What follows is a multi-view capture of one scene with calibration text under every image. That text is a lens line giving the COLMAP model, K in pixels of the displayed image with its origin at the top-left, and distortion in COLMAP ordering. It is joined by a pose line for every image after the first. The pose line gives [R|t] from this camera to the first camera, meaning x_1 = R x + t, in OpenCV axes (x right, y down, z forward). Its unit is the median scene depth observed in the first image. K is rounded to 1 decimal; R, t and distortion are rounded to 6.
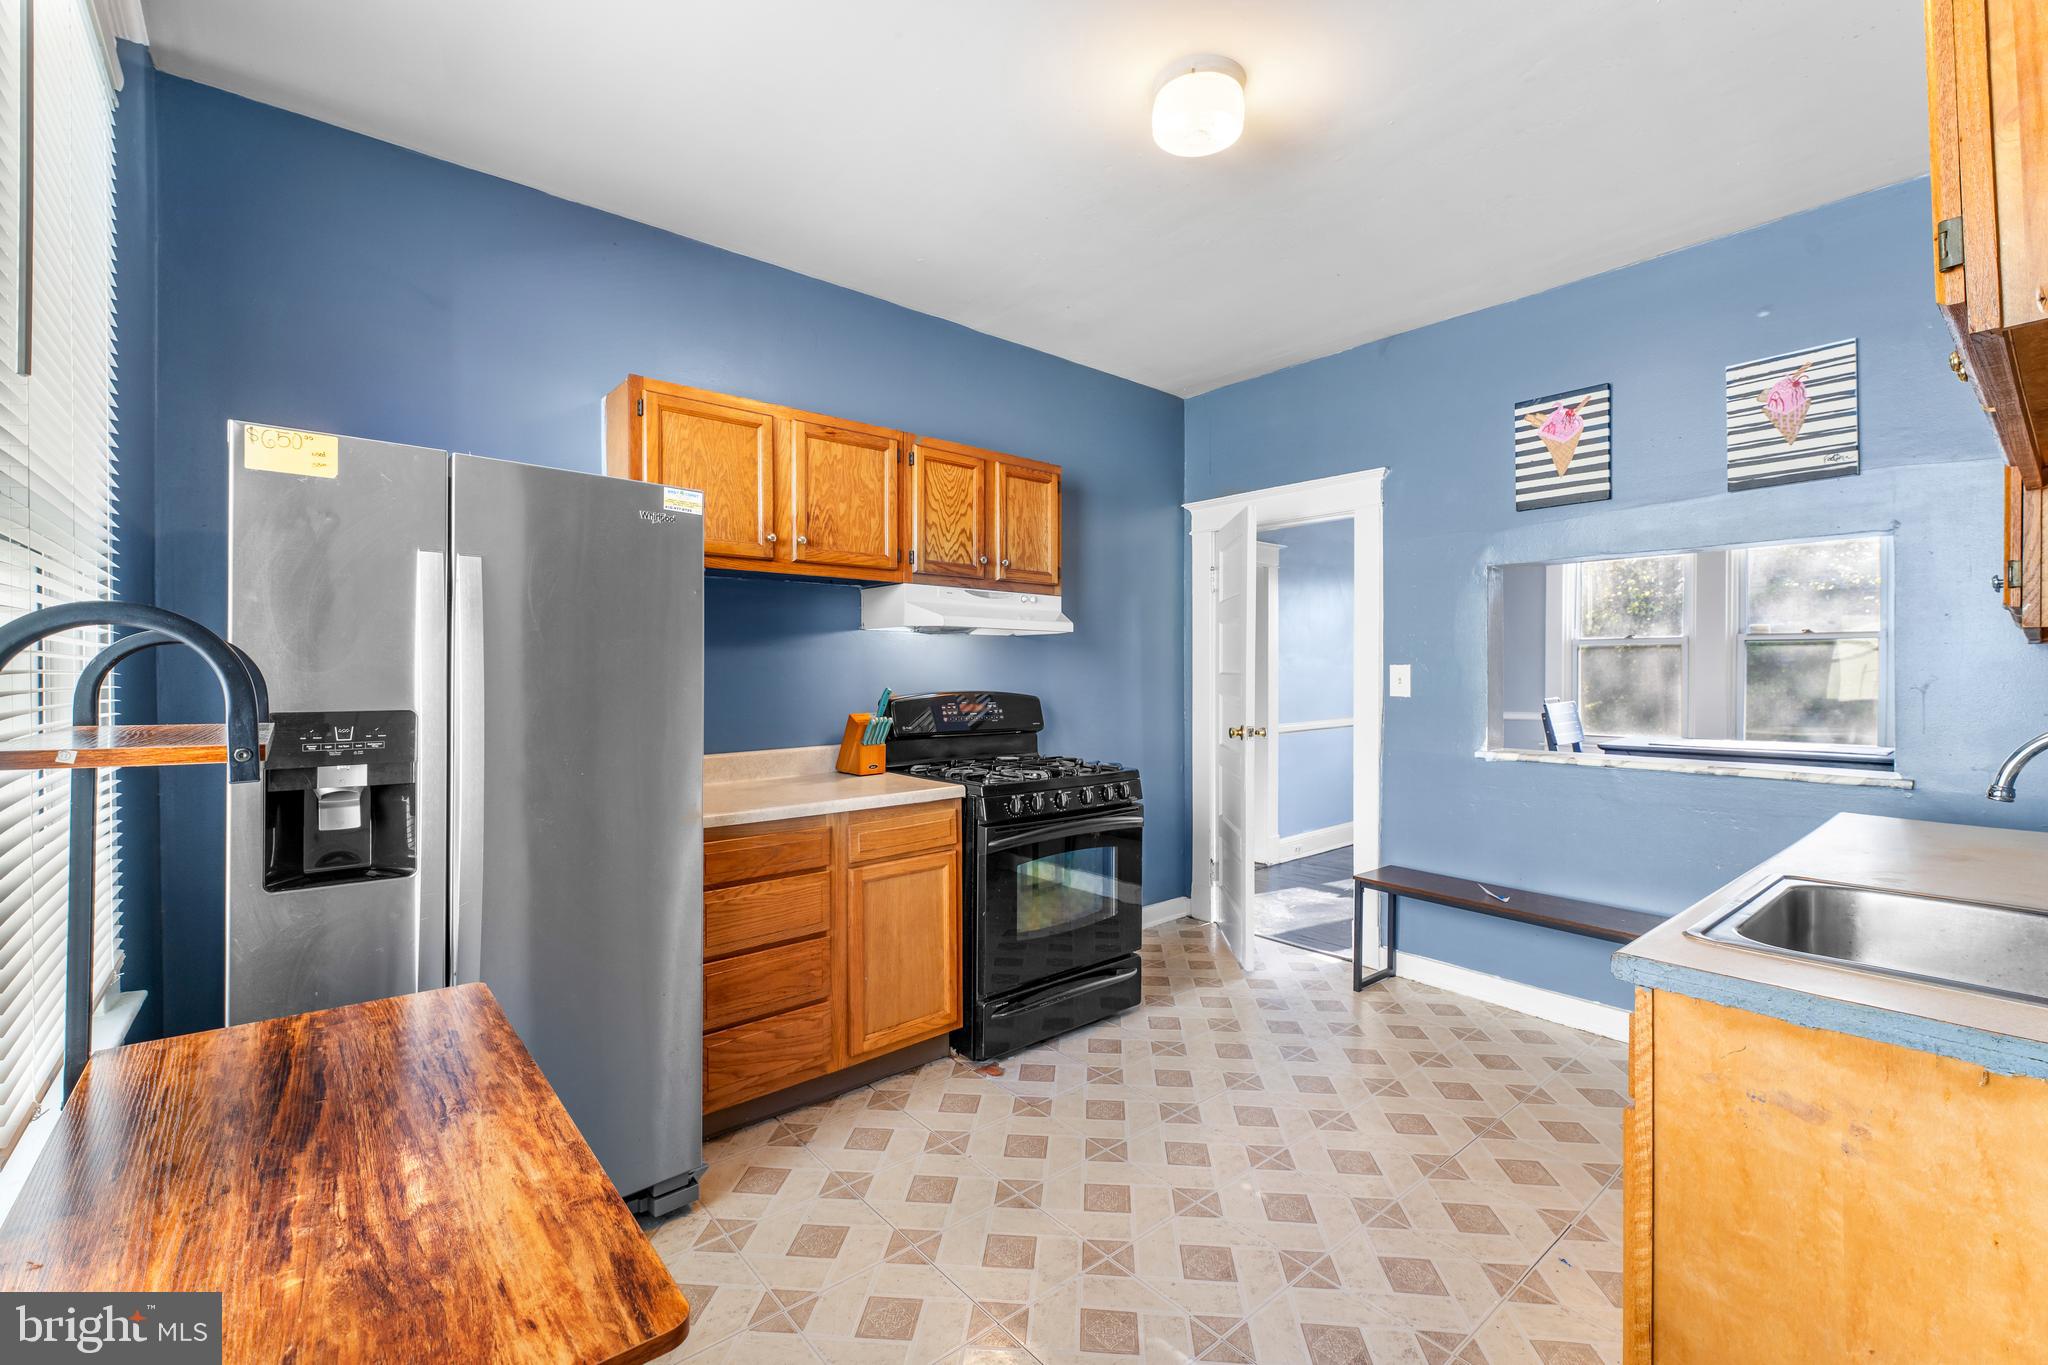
lens RADIAL K [[892.0, 0, 1029.9], [0, 892.0, 652.1], [0, 0, 1]] dist [-0.000559, -0.000010]
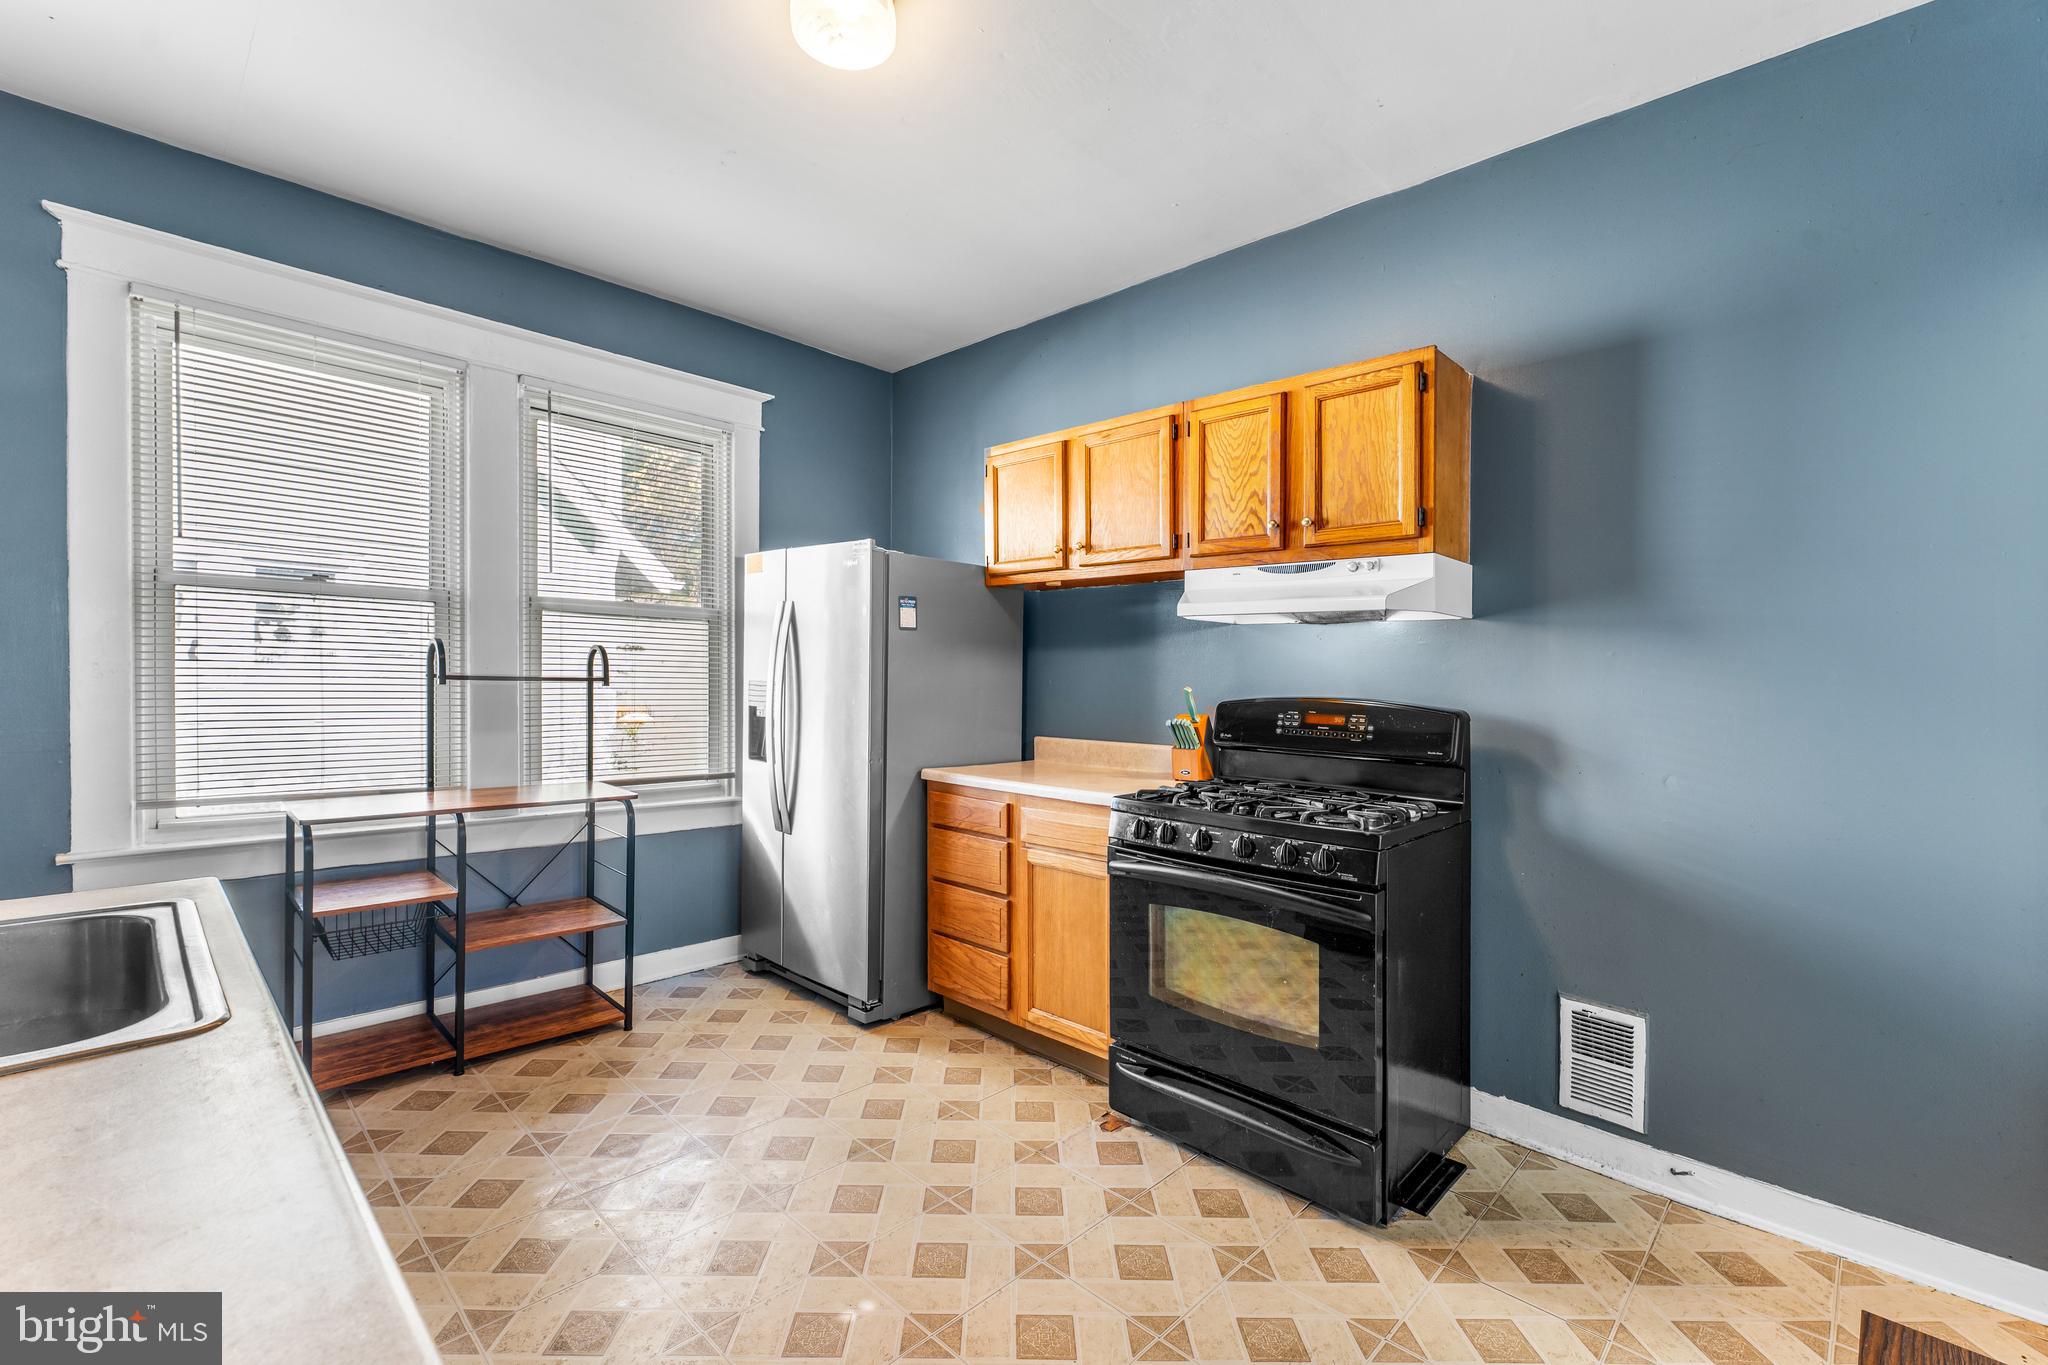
lens RADIAL K [[892.0, 0, 1012.1], [0, 892.0, 676.2], [0, 0, 1]] dist [0.000315, 0.000052]
pose [[0.083937, 0.007458, -0.996443, 0.755607], [-0.000500, 0.999972, 0.007443, 0.022987], [0.996471, -0.000127, 0.083938, 0.768539]]
